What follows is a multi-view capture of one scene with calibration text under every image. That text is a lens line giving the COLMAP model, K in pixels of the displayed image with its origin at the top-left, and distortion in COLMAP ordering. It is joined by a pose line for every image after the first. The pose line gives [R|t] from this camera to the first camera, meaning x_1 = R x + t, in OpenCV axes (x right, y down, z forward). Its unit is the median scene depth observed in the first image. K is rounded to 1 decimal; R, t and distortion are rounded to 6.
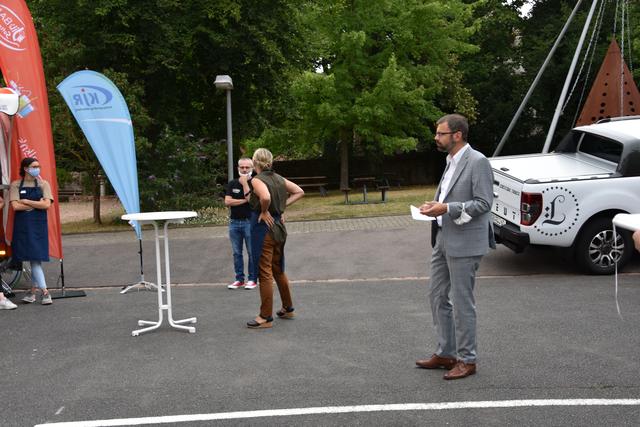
lens RADIAL K [[850.4, 0, 320.0], [0, 850.4, 213.5], [0, 0, 1]] dist [0.159144, 0.060947]
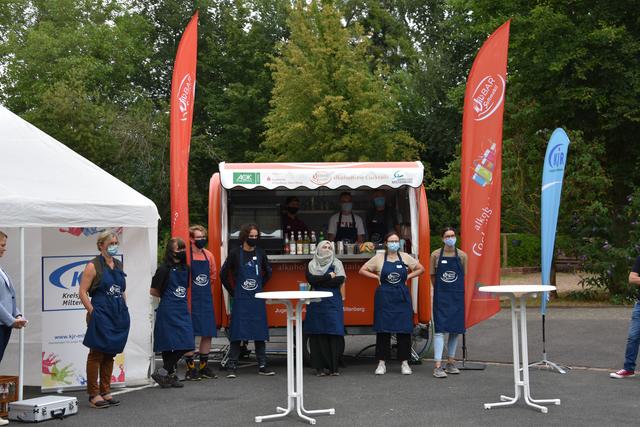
lens RADIAL K [[1051.4, 0, 319.5], [0, 1051.4, 221.2], [0, 0, 1]] dist [0.271355, 0.008036]
pose [[0.846970, 0.001700, -0.531638, 0.135959], [-0.034367, 0.998078, -0.051560, -0.002126], [0.530529, 0.061941, 0.845401, -0.080199]]
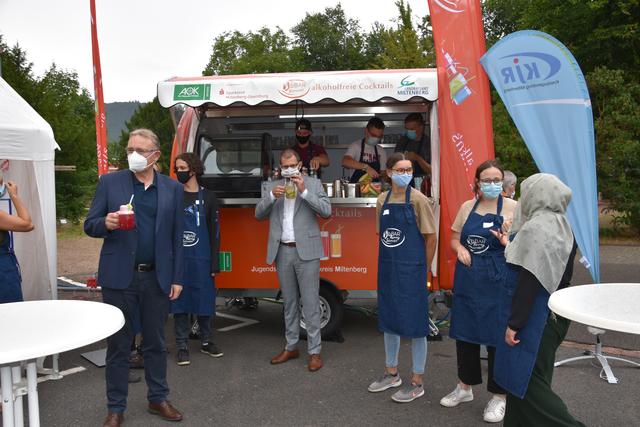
lens RADIAL K [[556.7, 0, 322.3], [0, 556.7, 220.5], [0, 0, 1]] dist [-0.137355, 0.213351]
pose [[0.744715, 0.056406, -0.664994, -0.071832], [-0.038727, 0.998395, 0.041316, -0.018556], [0.666258, -0.005016, 0.745705, 0.370690]]
